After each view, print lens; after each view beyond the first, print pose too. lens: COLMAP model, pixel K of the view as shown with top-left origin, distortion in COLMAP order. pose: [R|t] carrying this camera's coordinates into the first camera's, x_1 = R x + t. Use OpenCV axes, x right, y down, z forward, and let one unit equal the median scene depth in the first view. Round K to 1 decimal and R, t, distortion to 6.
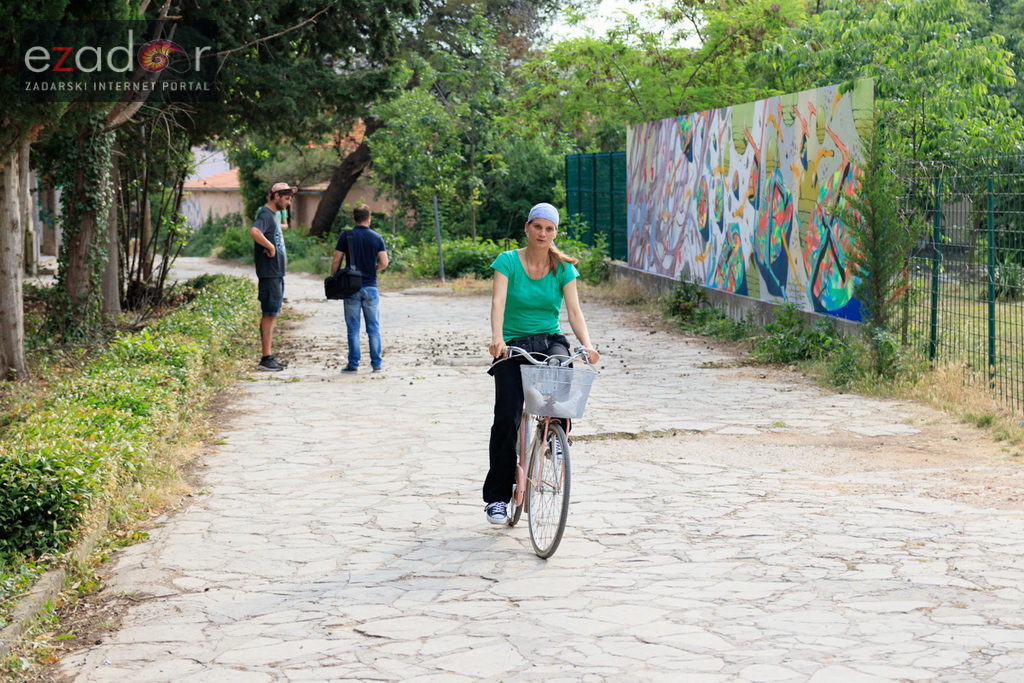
lens RADIAL K [[2375.4, 0, 511.6], [0, 2375.4, 341.8], [0, 0, 1]] dist [0.031425, 0.000000]
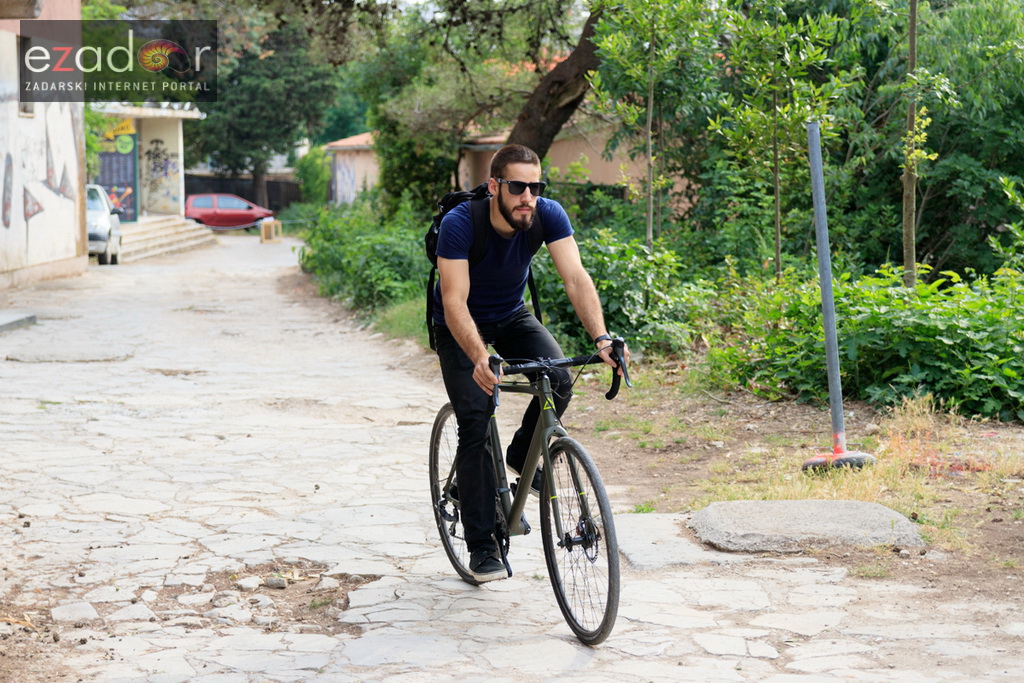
lens RADIAL K [[2375.4, 0, 511.4], [0, 2375.4, 340.6], [0, 0, 1]] dist [0.031425, 0.000000]
pose [[0.994803, 0.012737, -0.101020, -0.031043], [-0.011561, 0.999859, 0.012217, -0.032094], [0.101161, -0.010986, 0.994809, 0.586138]]
